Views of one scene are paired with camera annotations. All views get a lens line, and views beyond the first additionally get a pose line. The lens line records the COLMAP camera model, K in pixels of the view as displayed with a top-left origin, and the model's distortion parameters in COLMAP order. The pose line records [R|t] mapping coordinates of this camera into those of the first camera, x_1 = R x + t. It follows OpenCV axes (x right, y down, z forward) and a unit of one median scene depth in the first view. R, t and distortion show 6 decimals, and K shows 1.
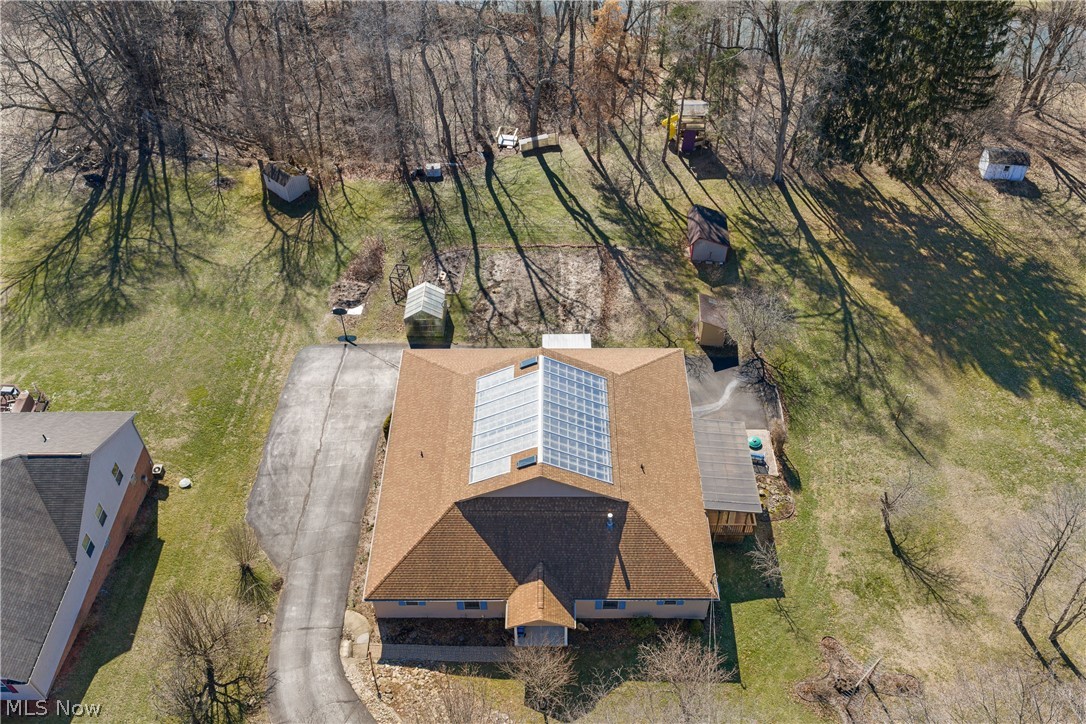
lens RADIAL K [[910.0, 0, 545.1], [0, 910.0, 364.3], [0, 0, 1]] dist [0.021537, -0.043878]
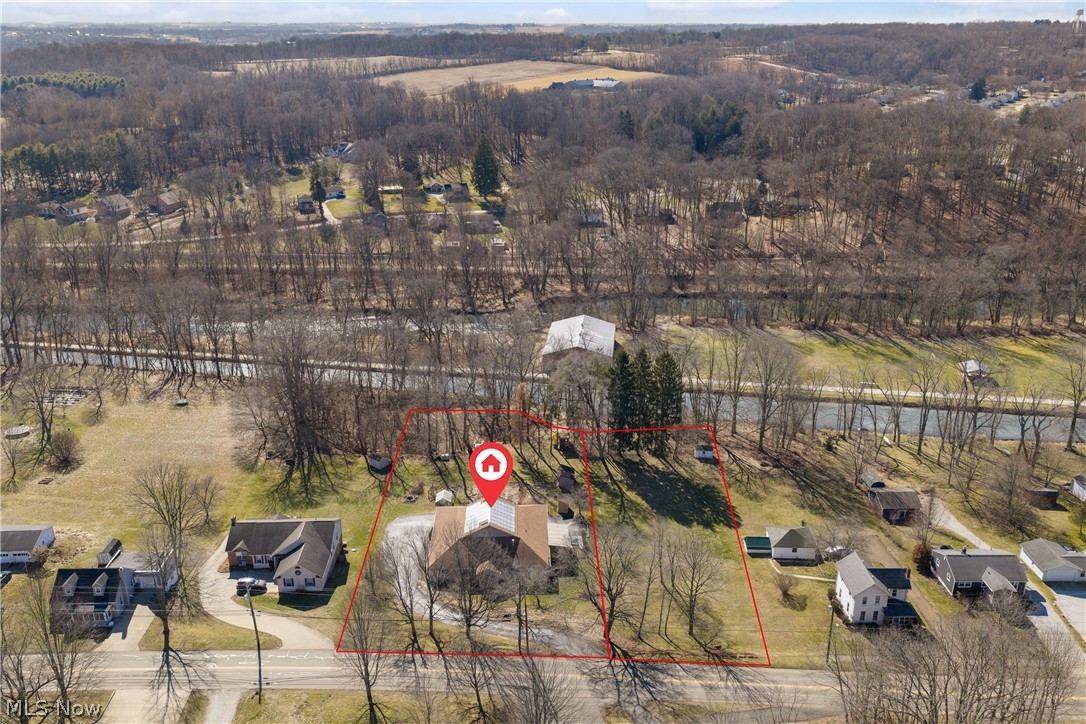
lens RADIAL K [[910.0, 0, 541.2], [0, 910.0, 362.7], [0, 0, 1]] dist [0.021537, -0.043878]
pose [[0.999591, -0.008594, 0.027276, 0.055701], [0.019370, 0.905139, -0.424674, 0.572269], [-0.021039, 0.425029, 0.904935, -1.198186]]
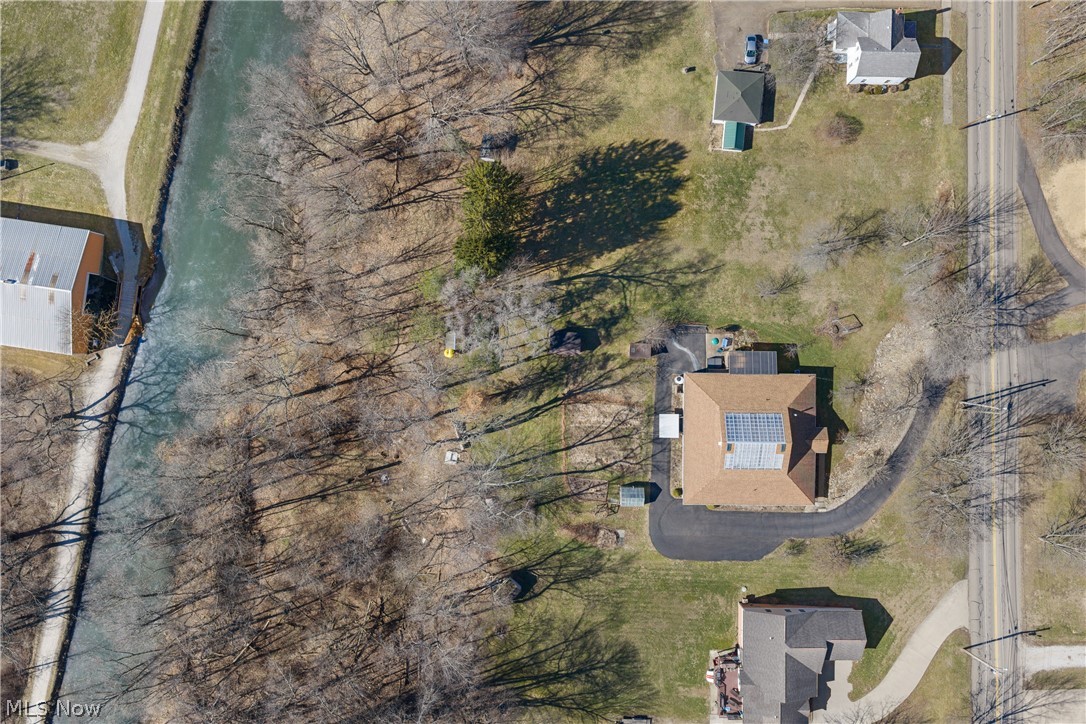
lens RADIAL K [[910.0, 0, 545.1], [0, 910.0, 363.8], [0, 0, 1]] dist [0.021537, -0.043878]
pose [[0.007680, -0.999968, -0.002258, 0.141990], [0.714223, 0.003906, 0.699907, -1.413867], [-0.699876, -0.006988, 0.714230, -0.238318]]
